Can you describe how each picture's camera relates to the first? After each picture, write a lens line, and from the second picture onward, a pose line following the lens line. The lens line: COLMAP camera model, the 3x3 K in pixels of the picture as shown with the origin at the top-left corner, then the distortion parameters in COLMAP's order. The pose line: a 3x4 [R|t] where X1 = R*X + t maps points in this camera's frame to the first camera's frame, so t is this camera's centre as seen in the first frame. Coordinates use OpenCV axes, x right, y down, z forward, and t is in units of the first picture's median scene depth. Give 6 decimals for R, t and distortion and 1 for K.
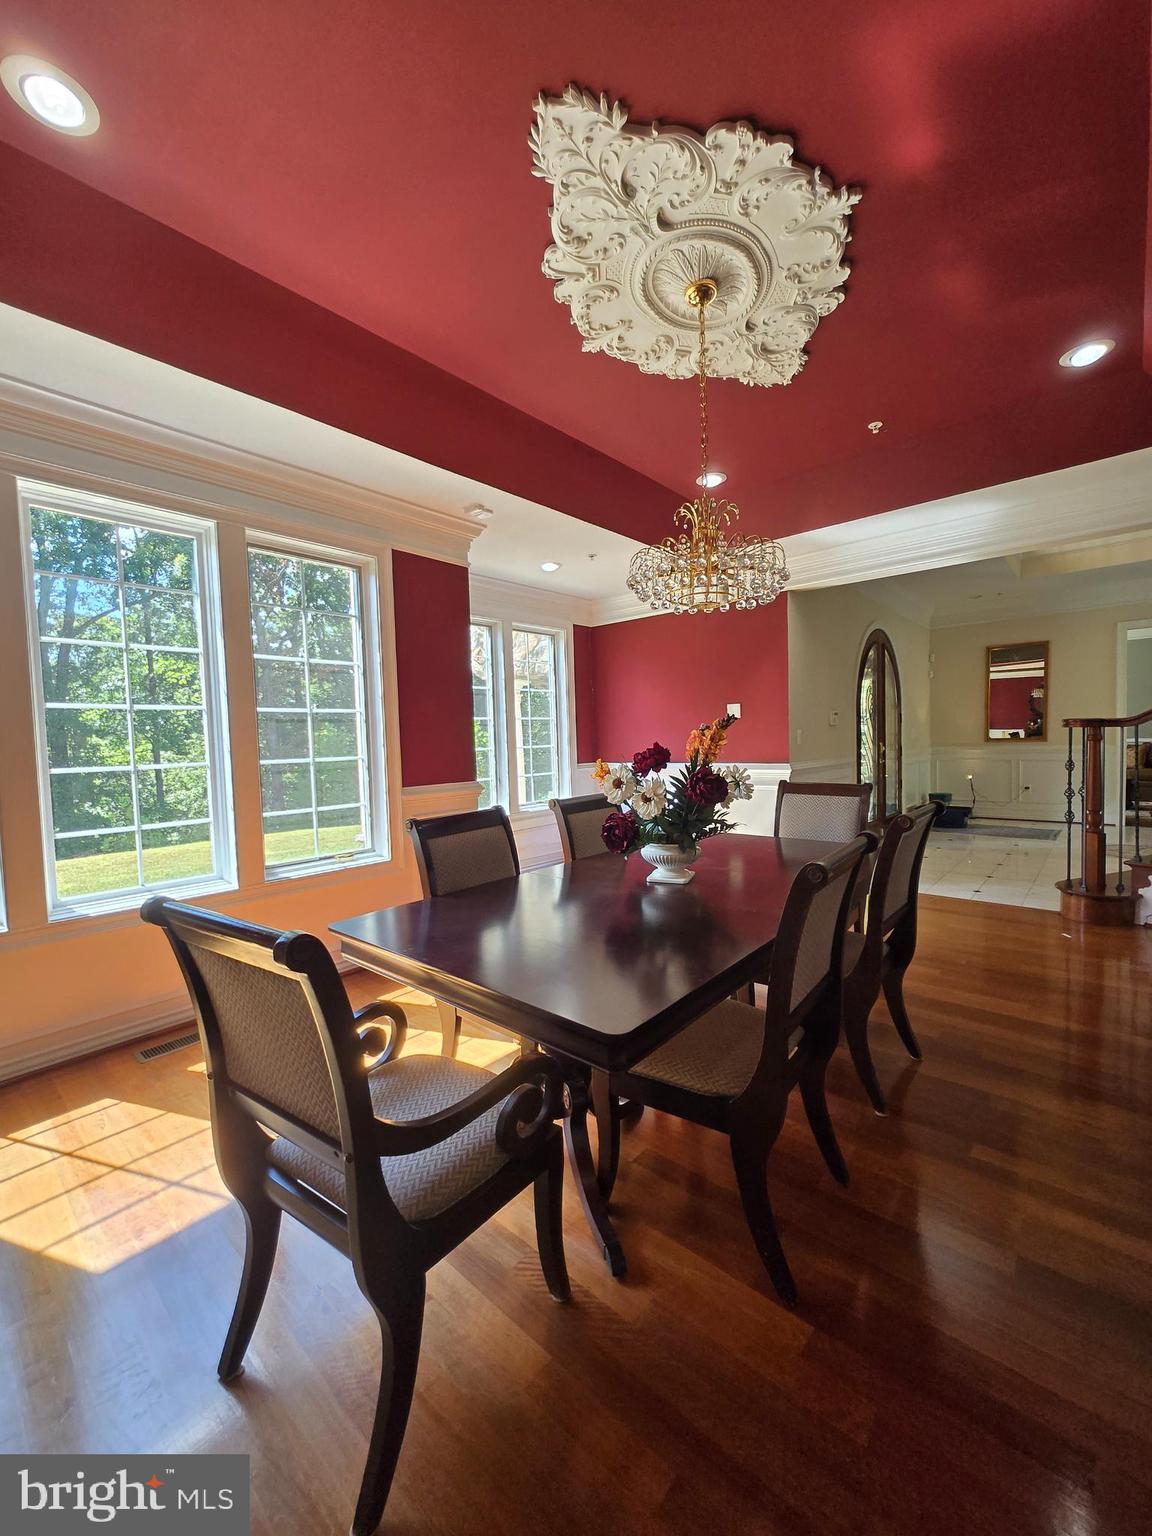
lens RADIAL K [[600.0, 0, 574.8], [0, 600.0, 769.1], [0, 0, 1]] dist [-0.002823, 0.000396]
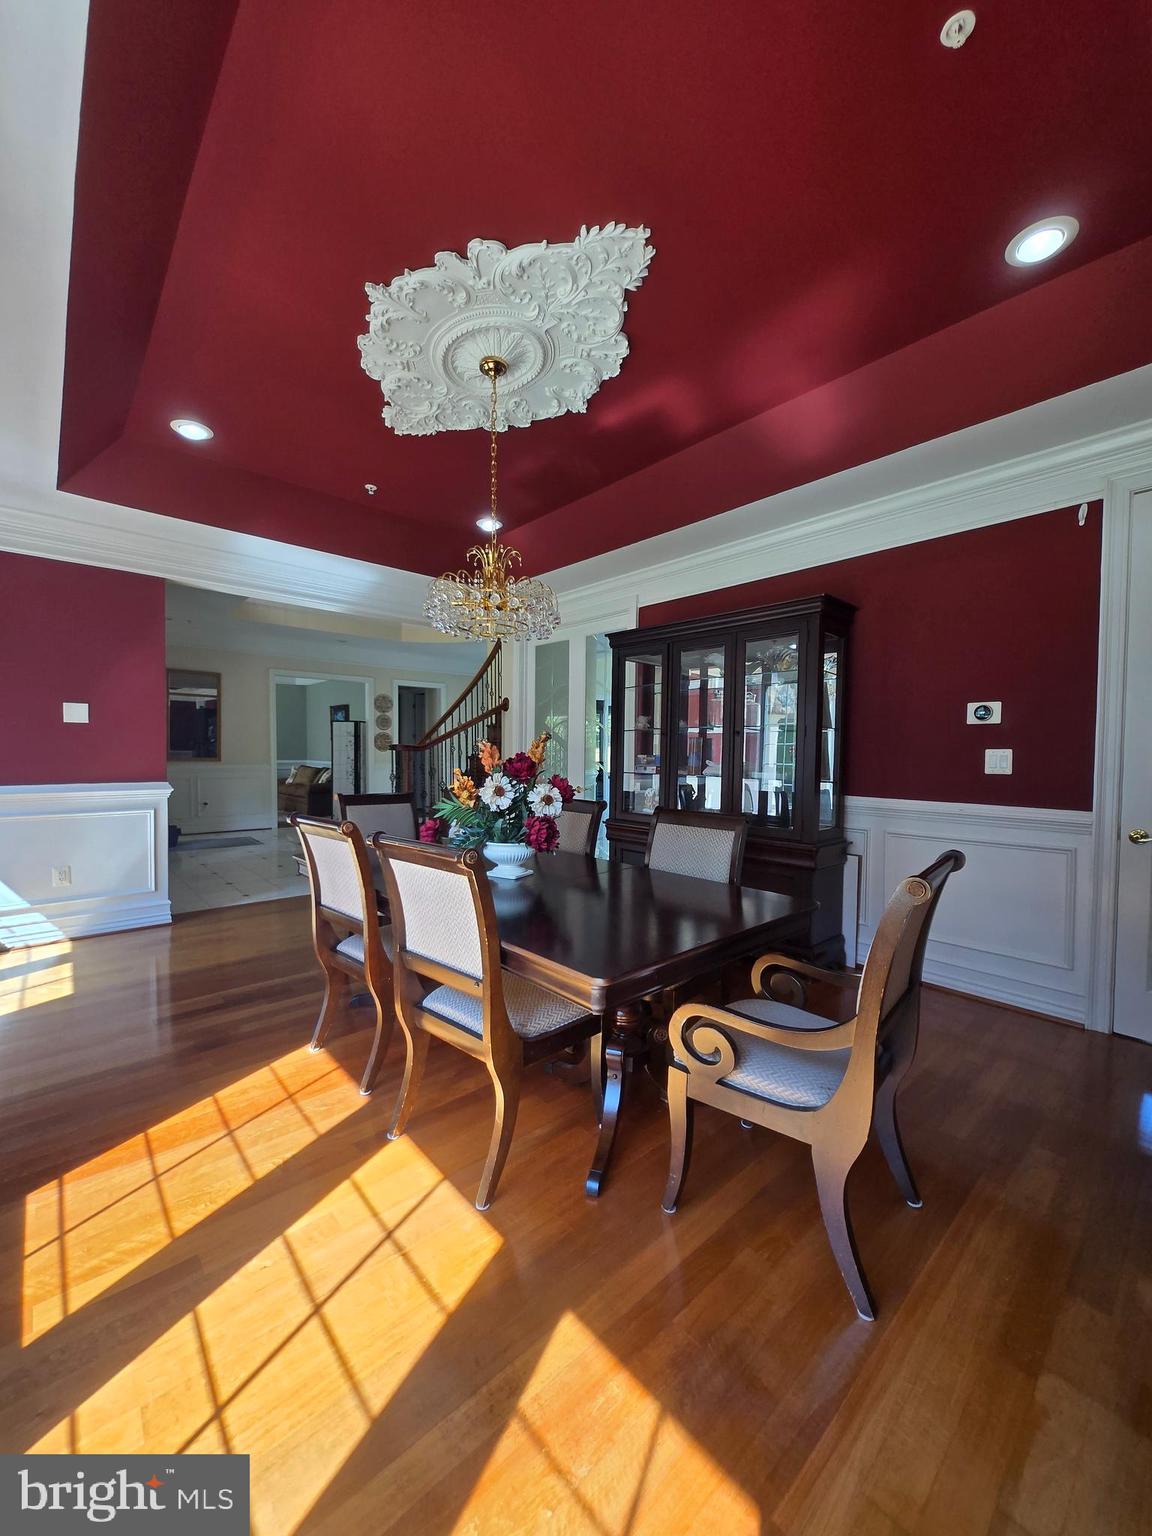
lens RADIAL K [[600.0, 0, 574.7], [0, 600.0, 768.4], [0, 0, 1]] dist [-0.002823, 0.000396]
pose [[0.115854, -0.000942, 0.993266, -0.274245], [0.037684, 0.999284, -0.003447, -0.004337], [-0.992551, 0.037829, 0.115806, 0.220693]]
